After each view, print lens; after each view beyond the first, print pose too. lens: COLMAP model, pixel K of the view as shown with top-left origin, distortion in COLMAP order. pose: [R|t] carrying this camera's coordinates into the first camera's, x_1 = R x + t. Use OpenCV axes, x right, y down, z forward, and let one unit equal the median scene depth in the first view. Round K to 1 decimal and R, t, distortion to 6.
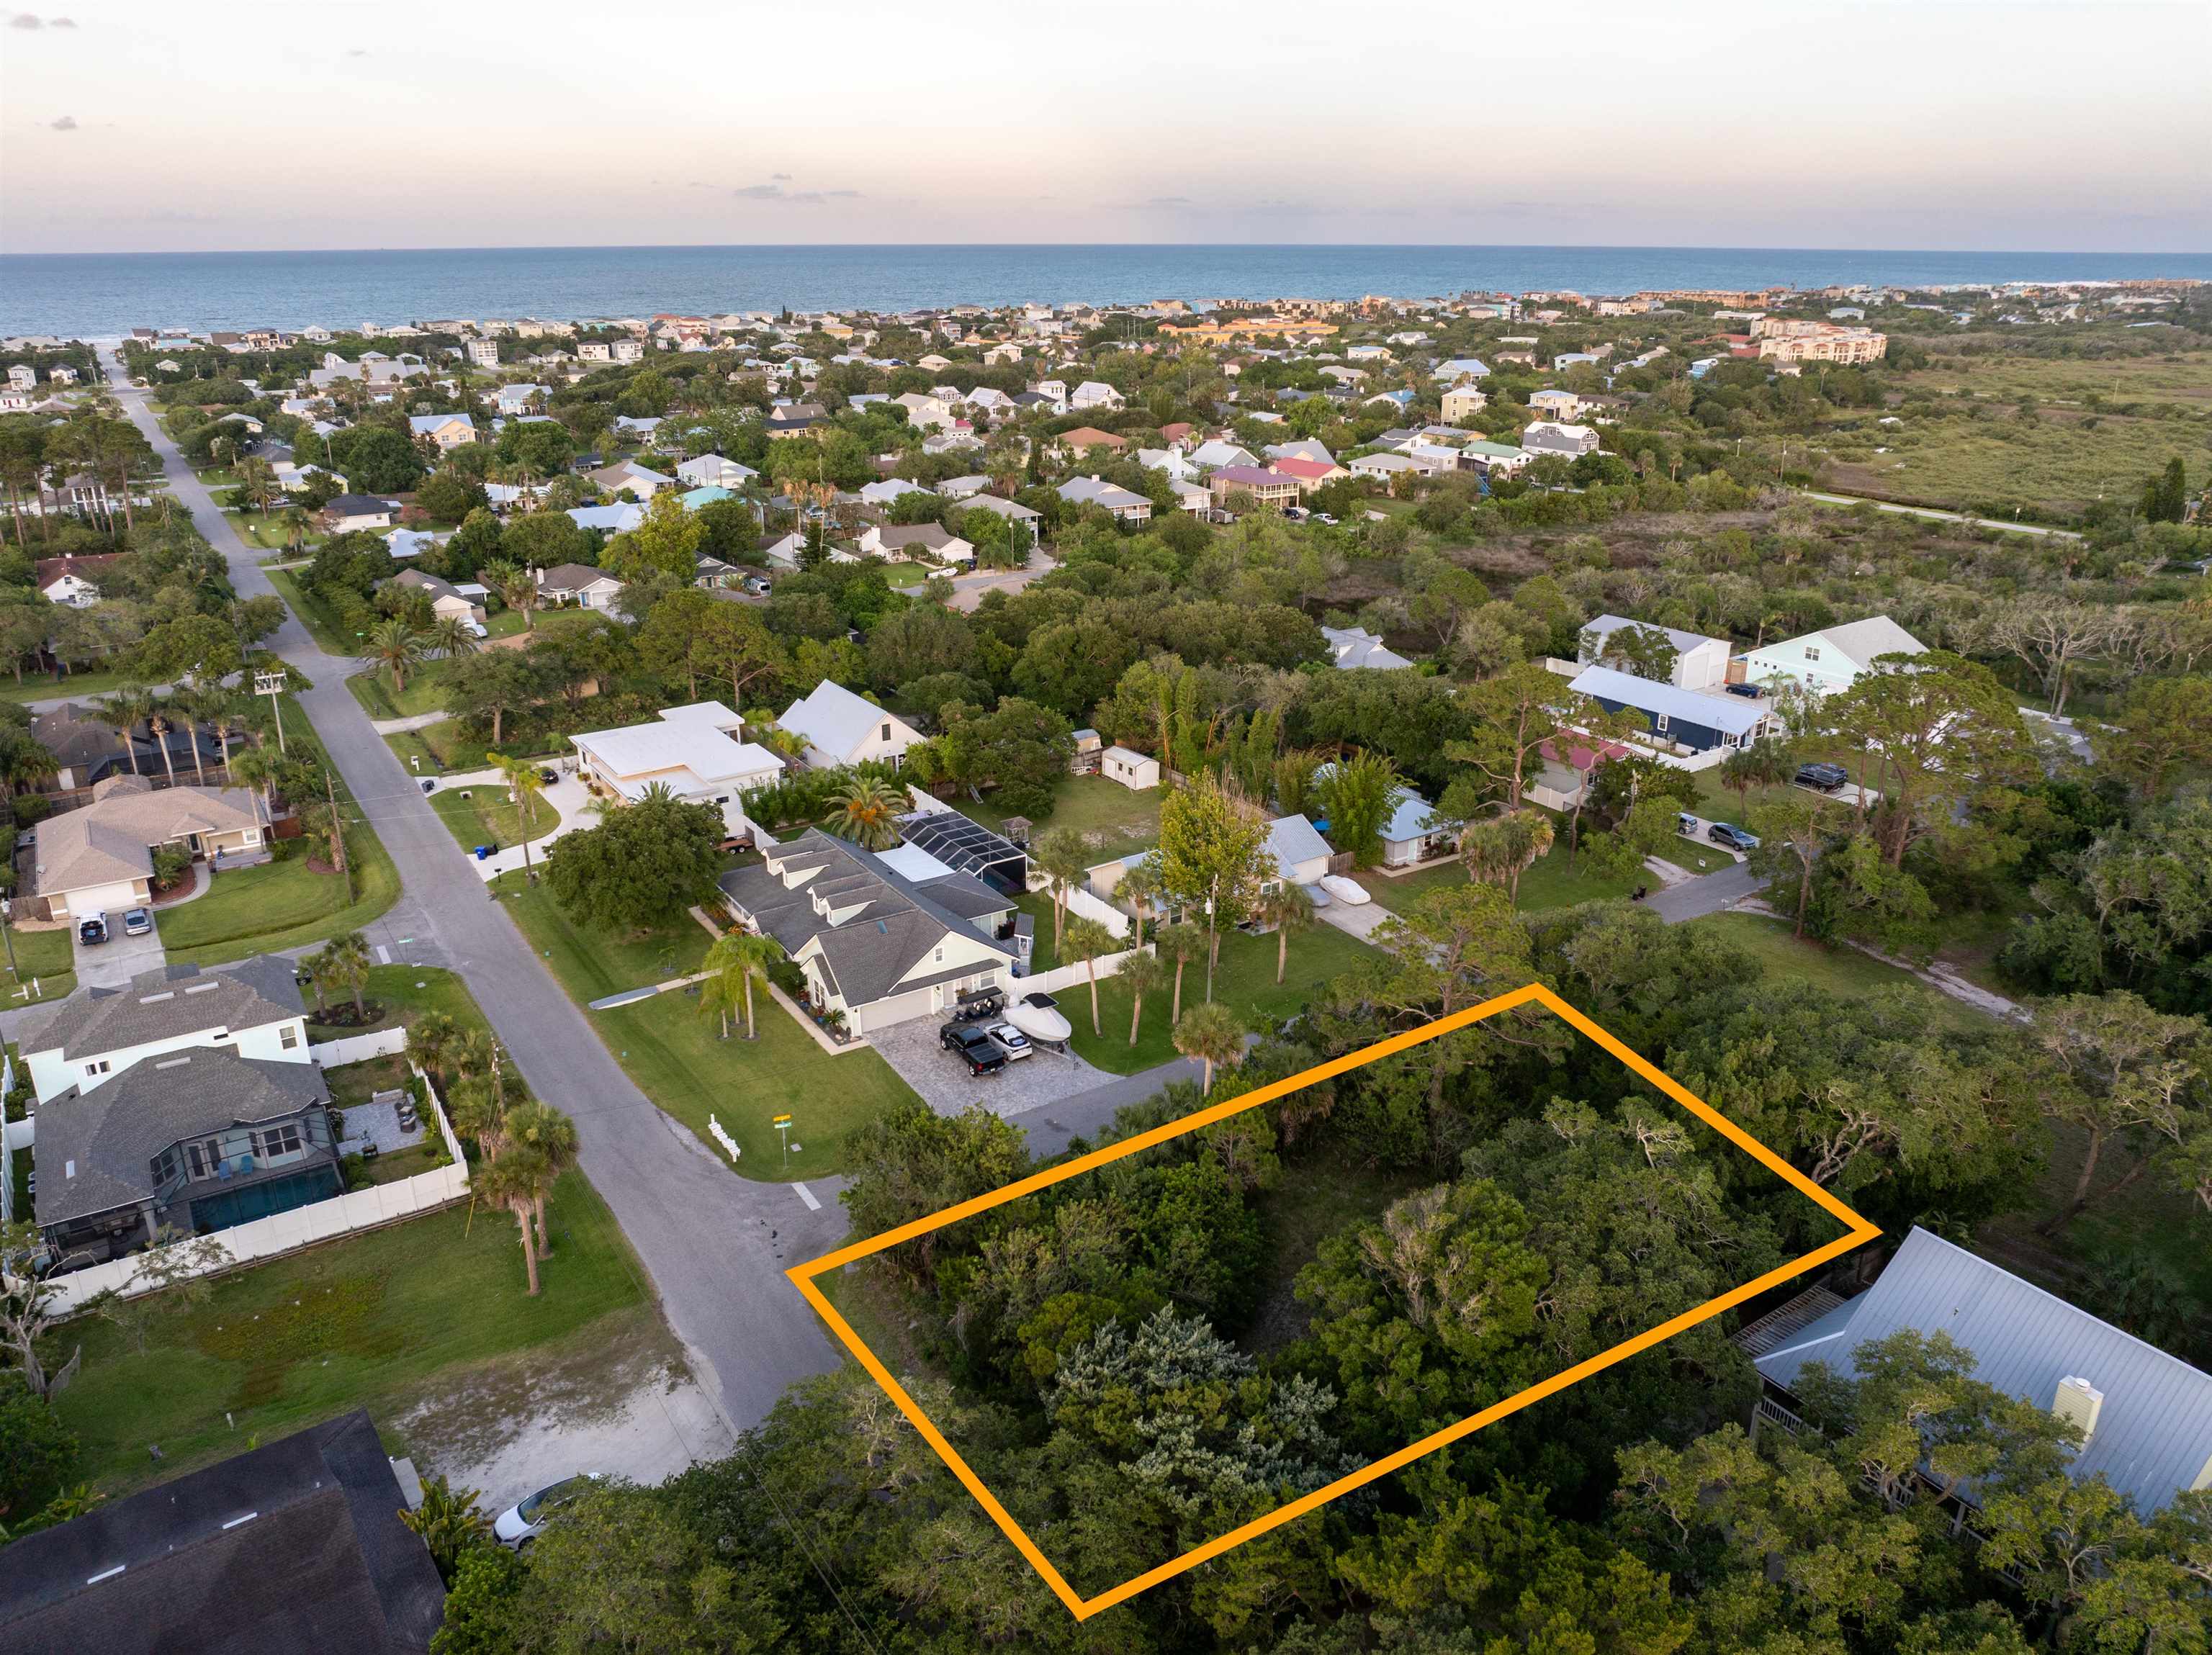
lens RADIAL K [[1558.2, 0, 1106.0], [0, 1558.2, 827.5], [0, 0, 1]] dist [-0.029882, -0.005836]
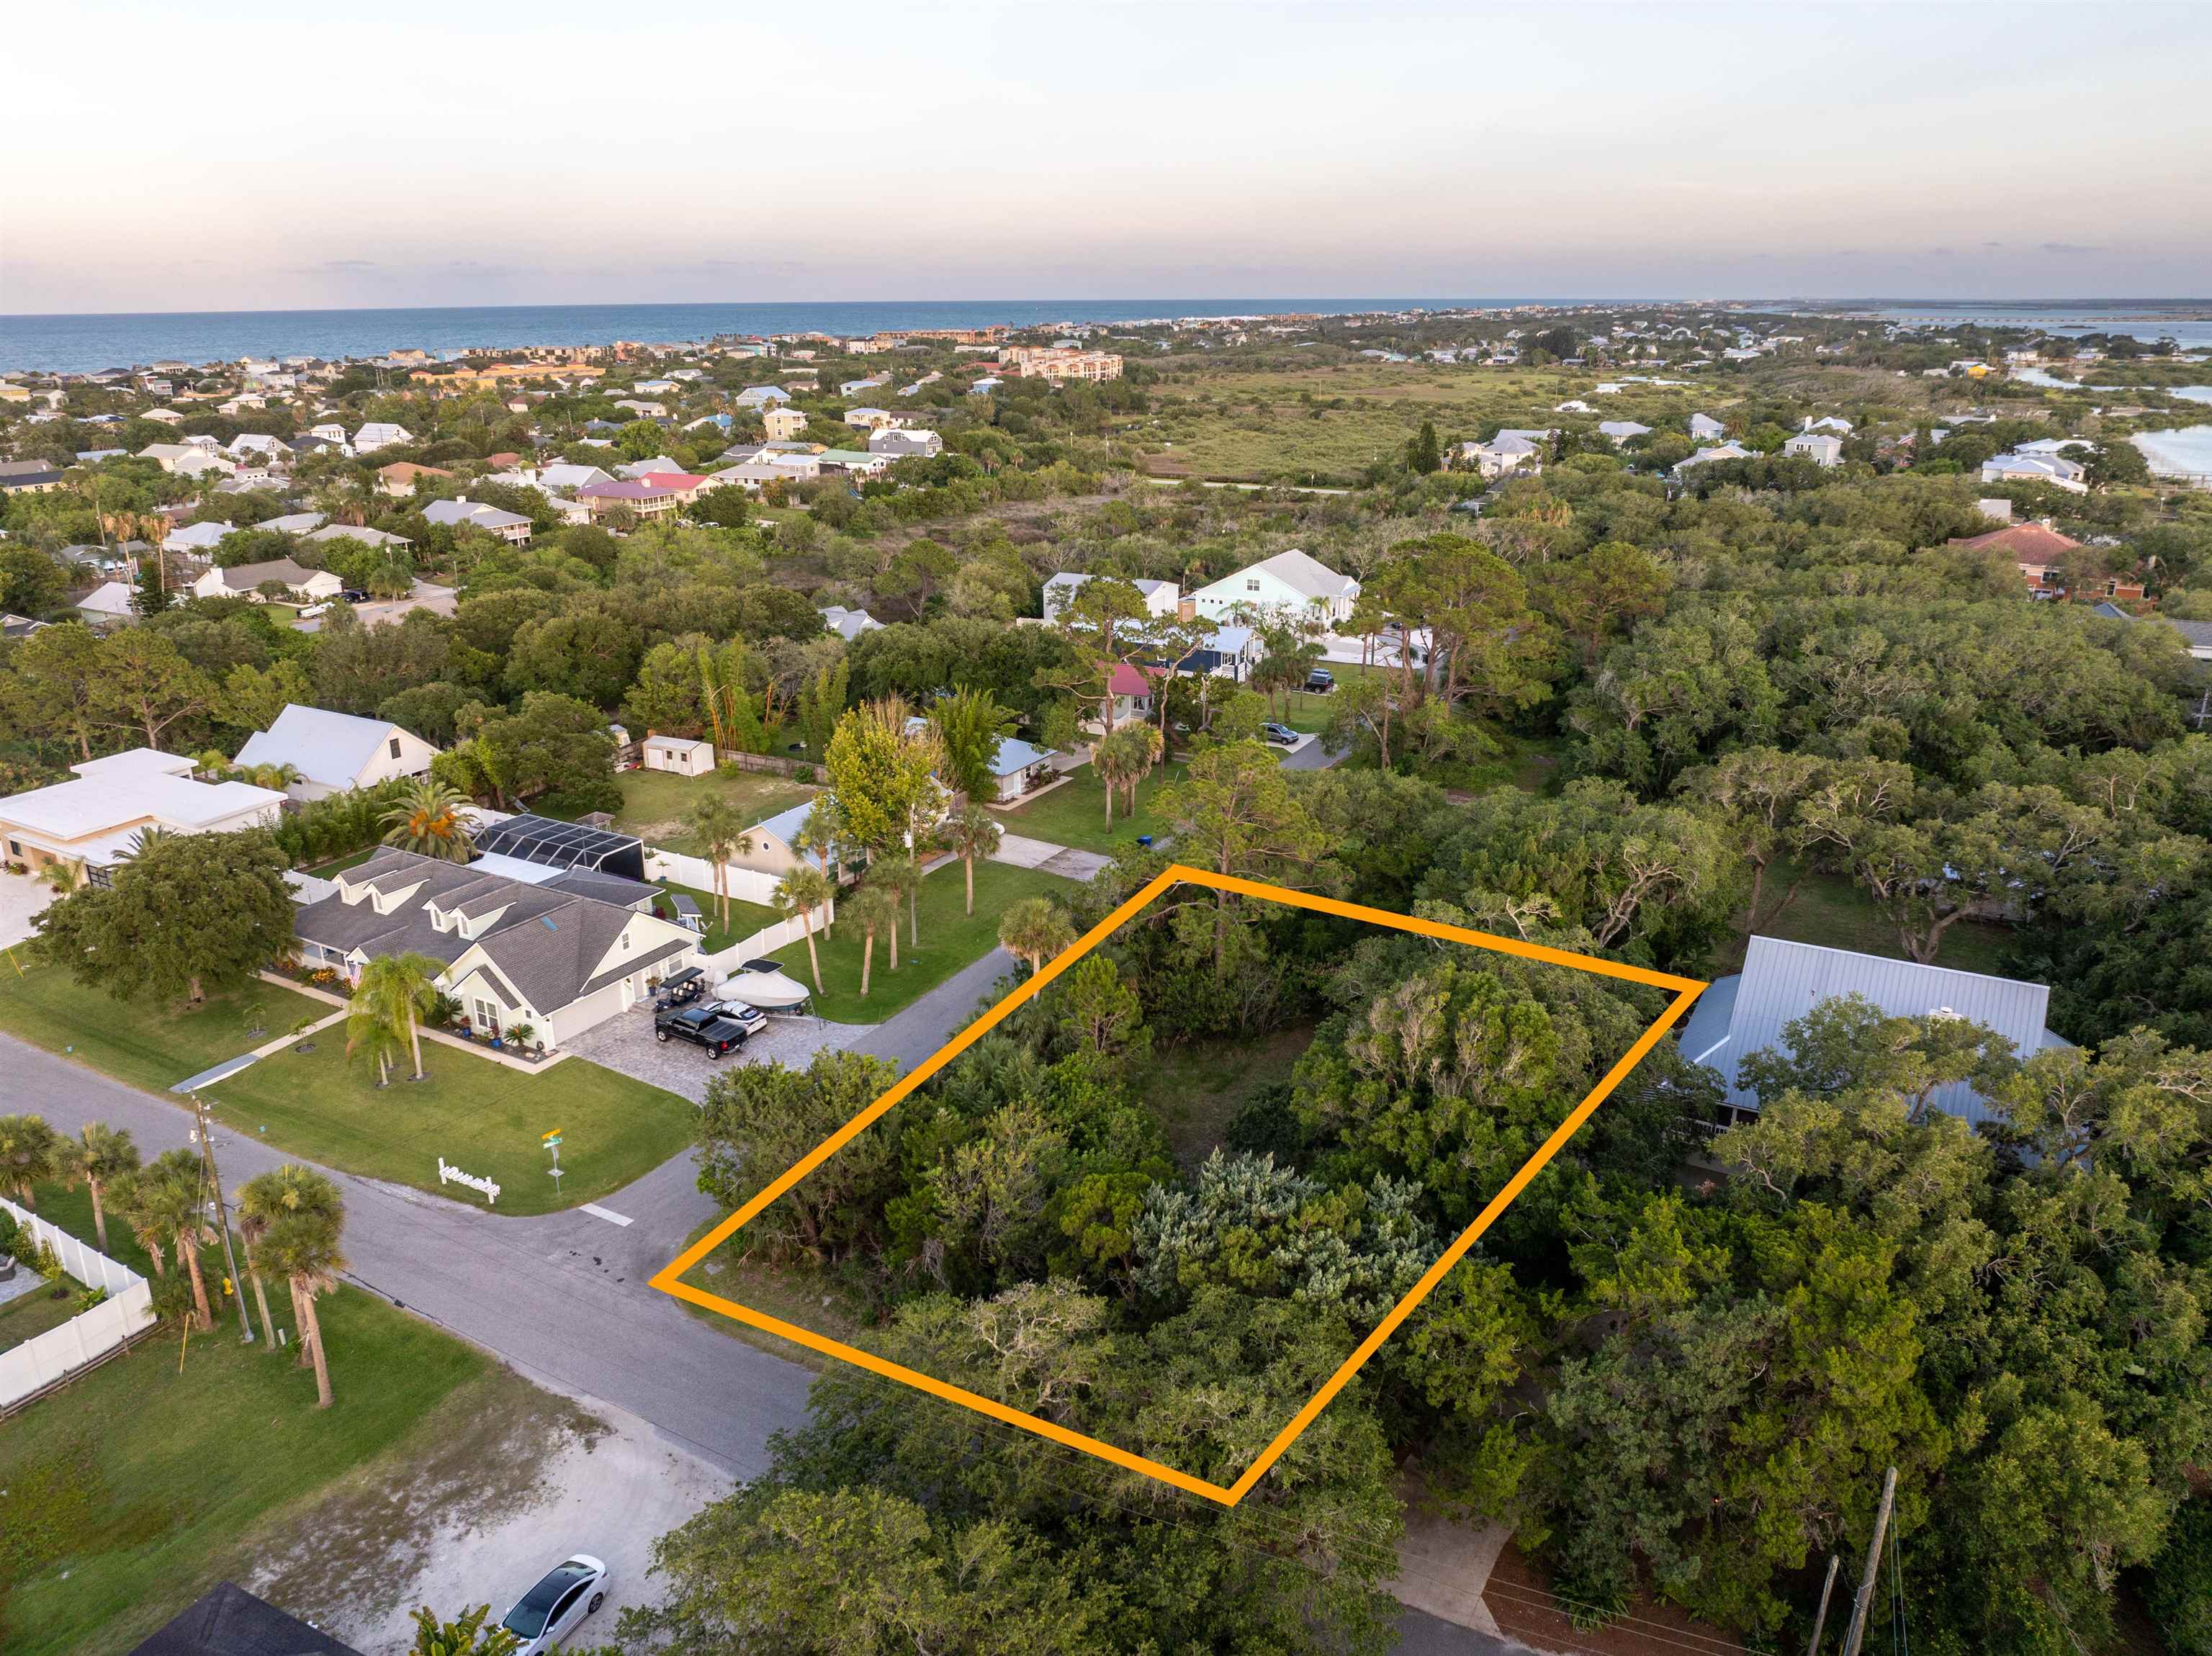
lens RADIAL K [[1548.9, 0, 1106.0], [0, 1548.9, 828.0], [0, 0, 1]] dist [-0.043873, -0.002241]
pose [[0.890669, -0.149826, 0.429256, -0.149678], [0.162527, 0.986678, 0.007158, 0.036853], [-0.424610, 0.063390, 0.903155, 0.064830]]
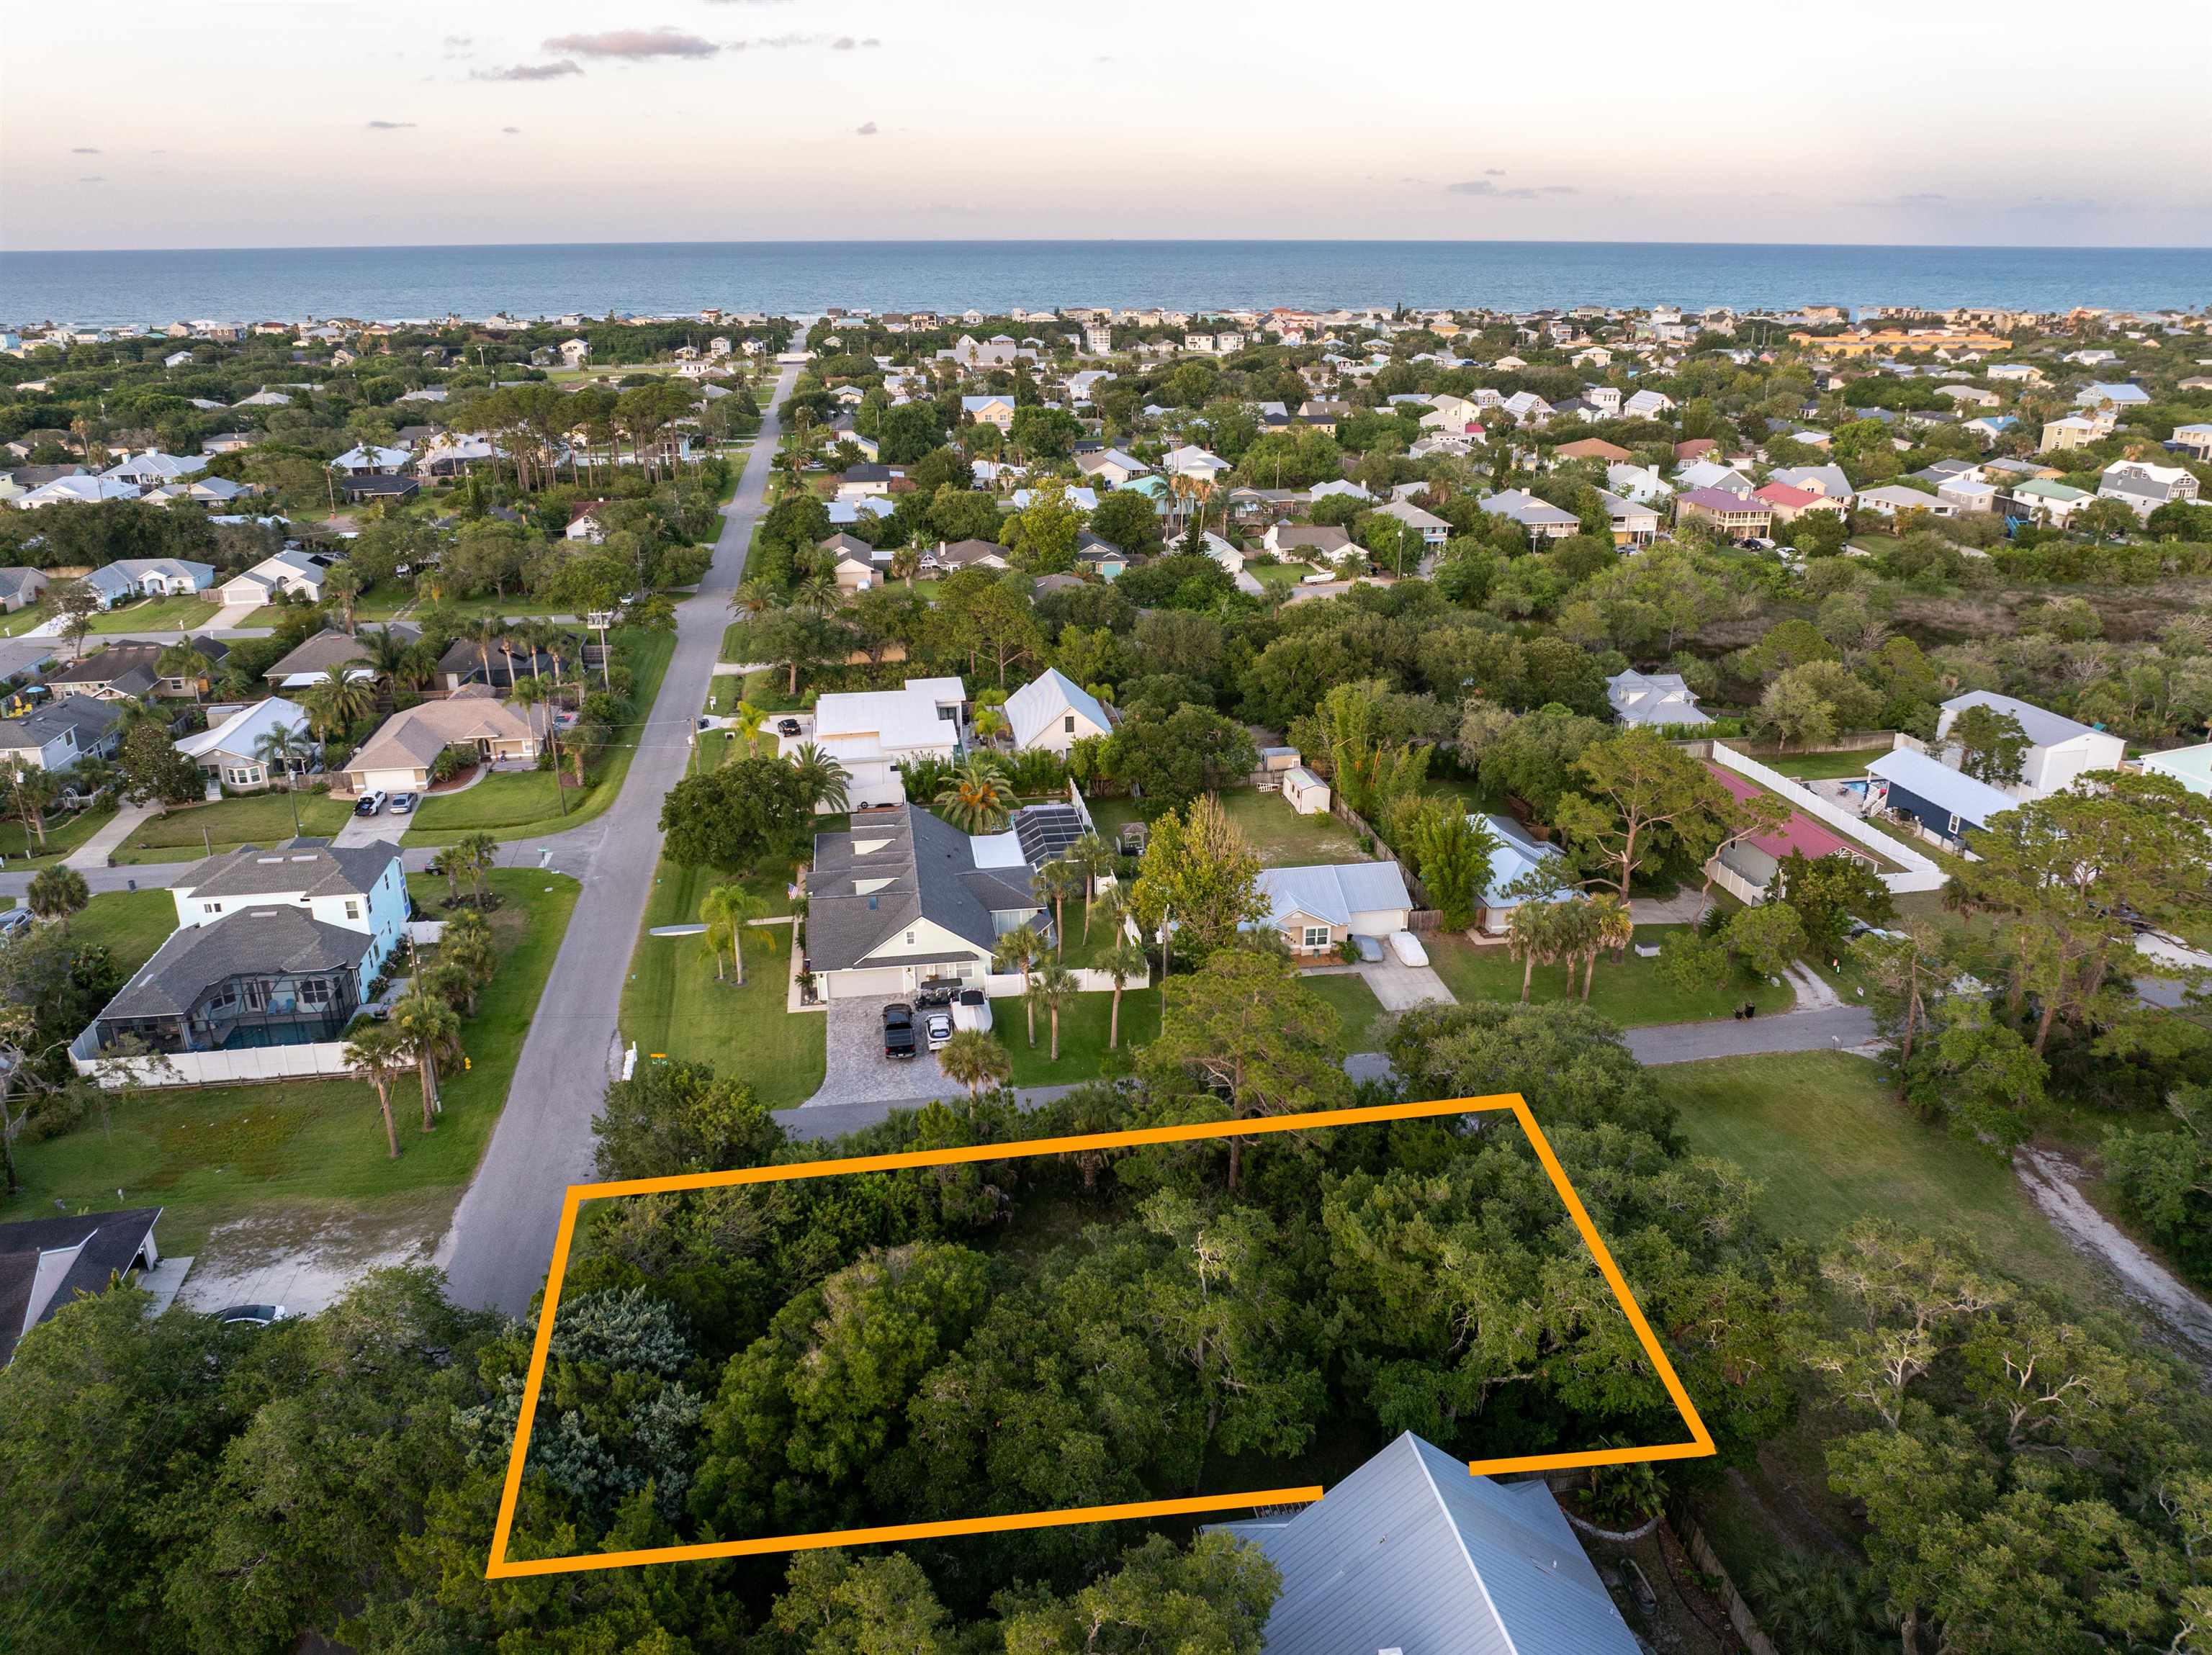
lens RADIAL K [[1558.2, 0, 1106.0], [0, 1558.2, 827.5], [0, 0, 1]] dist [-0.029882, -0.005836]
pose [[0.915221, 0.142068, -0.377077, 0.254998], [-0.141161, 0.989526, 0.030197, -0.026163], [0.377418, 0.025592, 0.925689, 0.059479]]
